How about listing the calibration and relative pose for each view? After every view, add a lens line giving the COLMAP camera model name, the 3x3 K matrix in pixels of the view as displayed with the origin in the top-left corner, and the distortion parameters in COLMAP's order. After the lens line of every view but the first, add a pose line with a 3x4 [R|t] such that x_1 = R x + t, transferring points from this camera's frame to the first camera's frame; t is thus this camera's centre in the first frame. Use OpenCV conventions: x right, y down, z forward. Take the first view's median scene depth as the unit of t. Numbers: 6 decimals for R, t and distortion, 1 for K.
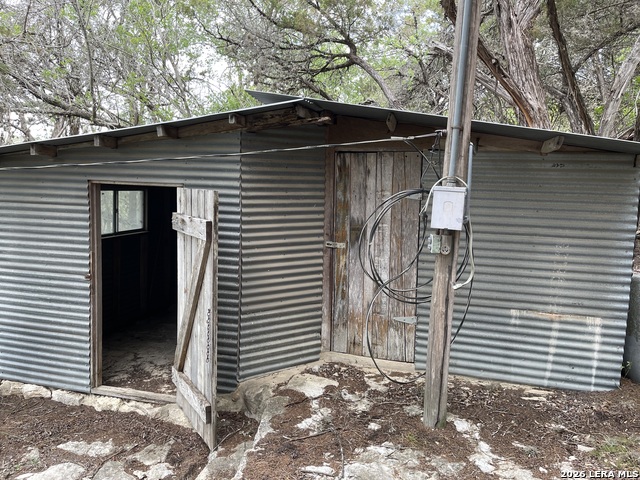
lens RADIAL K [[481.3, 0, 320.2], [0, 481.3, 237.6], [0, 0, 1]] dist [0.056998, -0.081419]
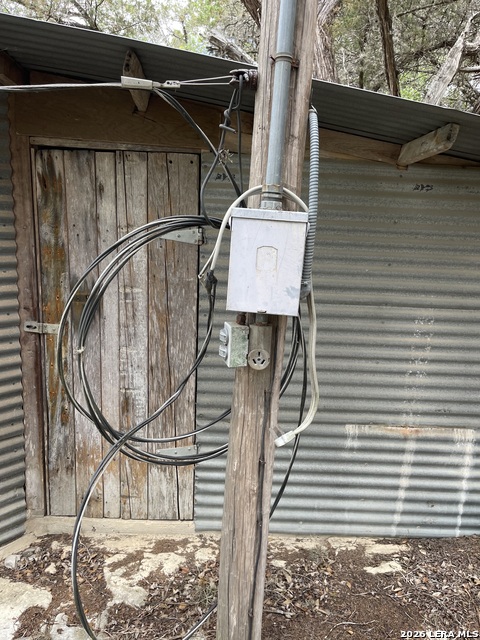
lens RADIAL K [[481.3, 0, 240.3], [0, 481.3, 321.0], [0, 0, 1]] dist [0.056998, -0.081419]
pose [[0.957658, -0.036059, 0.285640, 0.094857], [0.014716, 0.996960, 0.076516, -0.032959], [-0.287531, -0.069072, 0.955278, 0.465998]]
